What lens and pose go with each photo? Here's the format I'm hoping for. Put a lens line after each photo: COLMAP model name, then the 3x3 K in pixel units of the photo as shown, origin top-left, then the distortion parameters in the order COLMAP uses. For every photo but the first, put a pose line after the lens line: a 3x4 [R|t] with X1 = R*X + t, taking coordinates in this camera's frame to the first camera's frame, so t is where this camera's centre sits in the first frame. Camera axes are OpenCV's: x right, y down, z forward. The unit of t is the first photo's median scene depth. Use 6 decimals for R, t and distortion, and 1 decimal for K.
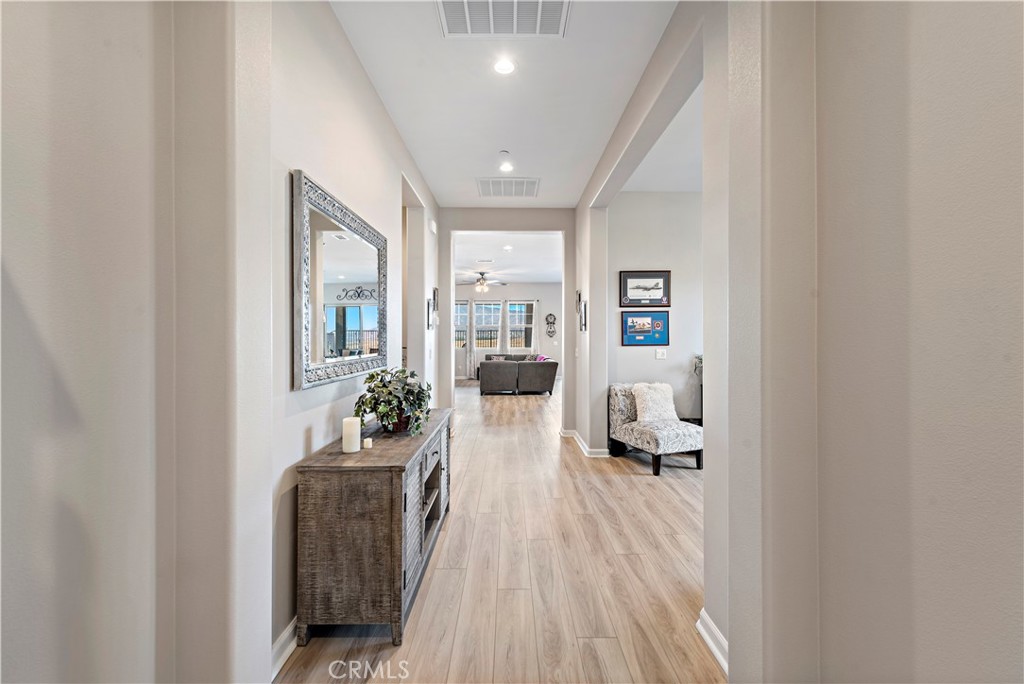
lens RADIAL K [[401.4, 0, 513.5], [0, 401.4, 342.7], [0, 0, 1]] dist [0.003985, 0.000181]
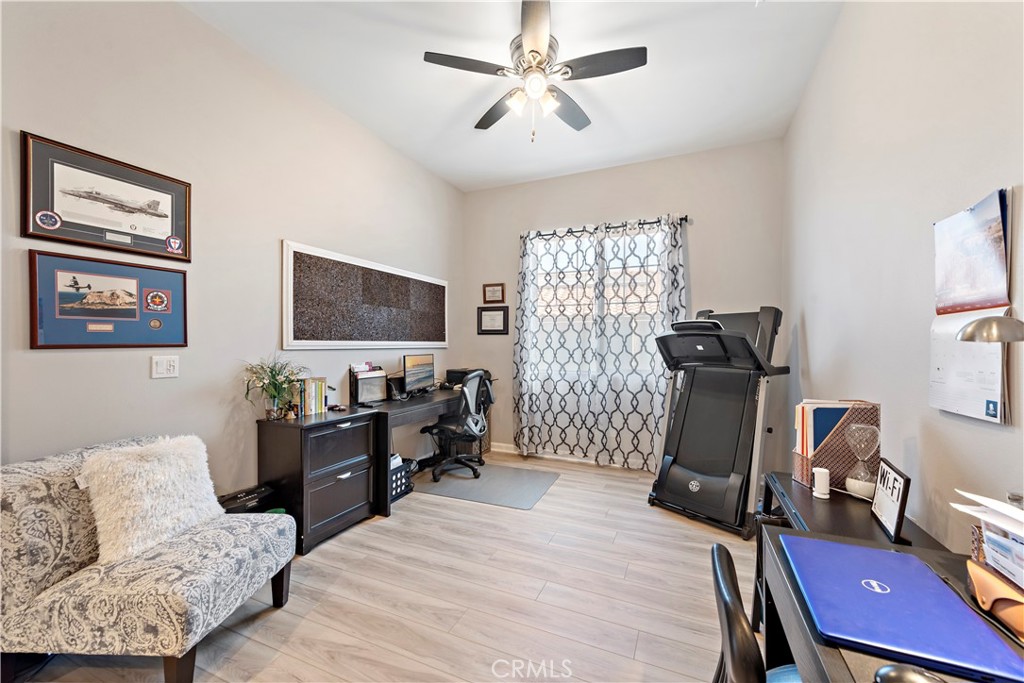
lens RADIAL K [[401.4, 0, 515.7], [0, 401.4, 343.4], [0, 0, 1]] dist [0.003985, 0.000181]
pose [[0.407852, -0.002293, 0.913045, 0.121702], [-0.001096, 0.999995, 0.003001, 0.001496], [-0.913047, -0.002224, 0.407848, 0.472859]]
